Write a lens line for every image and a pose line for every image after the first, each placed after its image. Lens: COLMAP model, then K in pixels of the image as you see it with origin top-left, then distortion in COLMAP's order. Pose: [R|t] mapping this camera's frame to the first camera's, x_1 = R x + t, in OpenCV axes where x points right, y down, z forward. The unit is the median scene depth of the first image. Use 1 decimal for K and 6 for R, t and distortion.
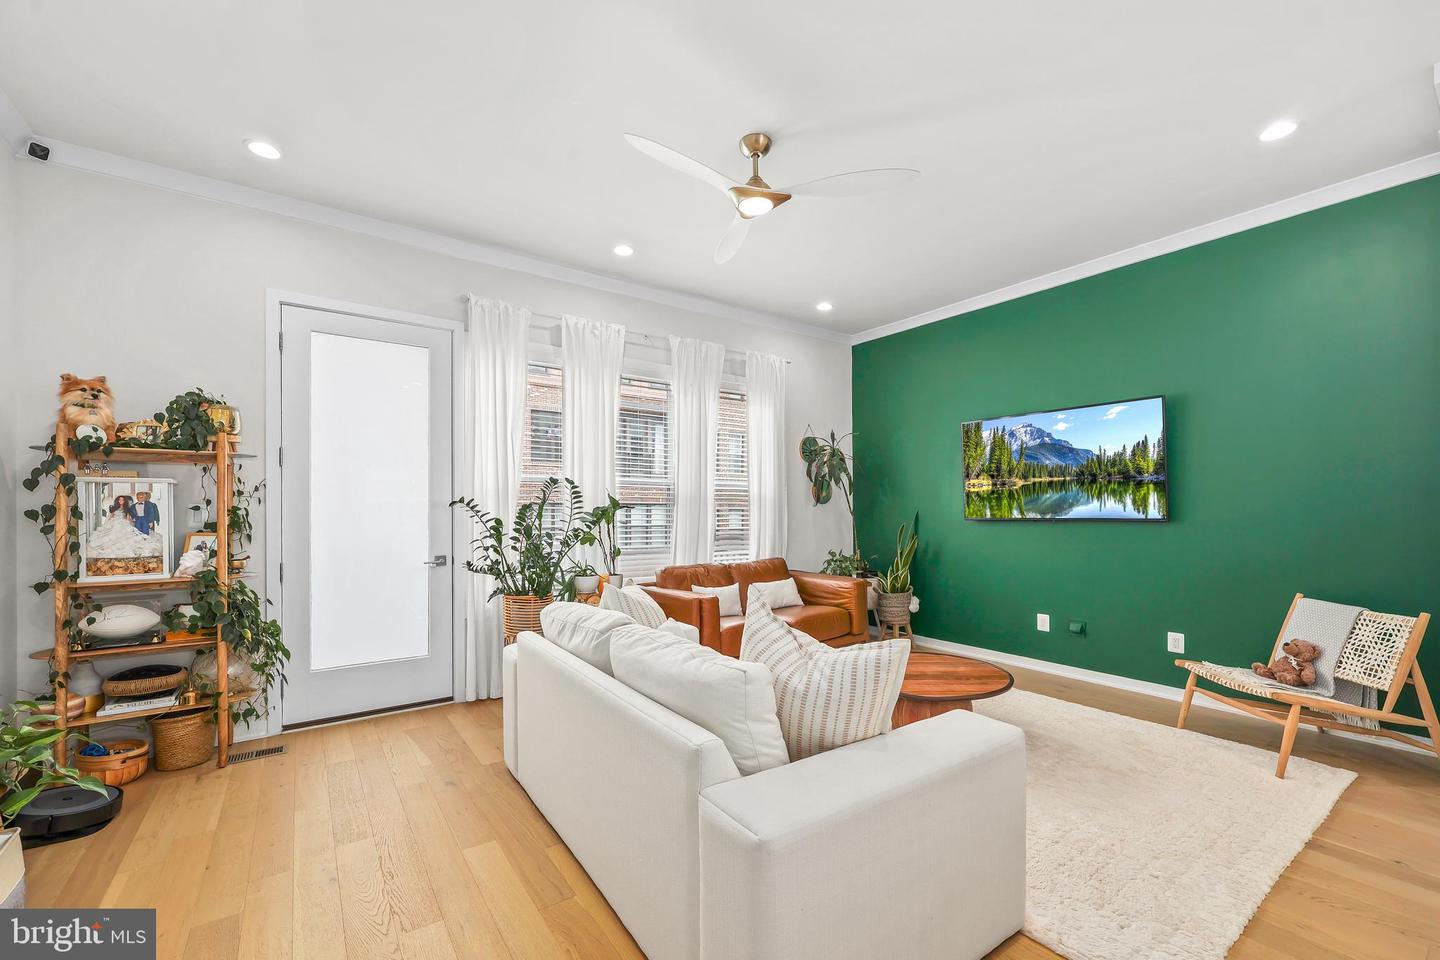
lens RADIAL K [[589.7, 0, 722.1], [0, 589.7, 525.2], [0, 0, 1]] dist [-0.003181, -0.000269]
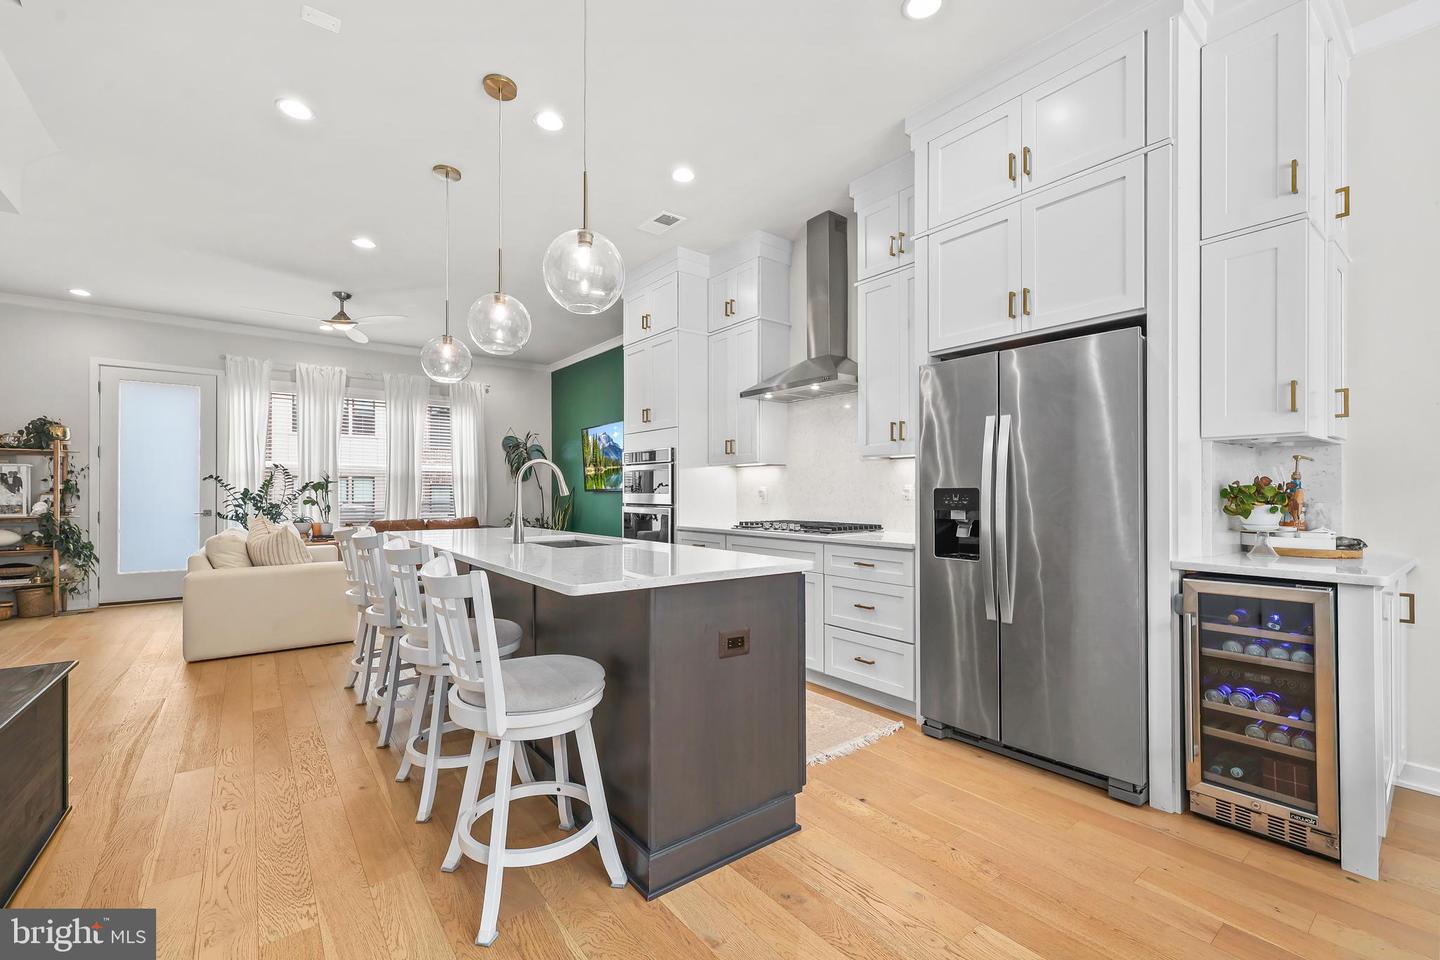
lens RADIAL K [[589.7, 0, 709.3], [0, 589.7, 506.6], [0, 0, 1]] dist [-0.003181, -0.000269]
pose [[0.998973, 0.006247, 0.044874, 0.831993], [-0.006250, 0.999980, -0.000070, 0.031131], [-0.044873, -0.000210, 0.998993, -0.701559]]
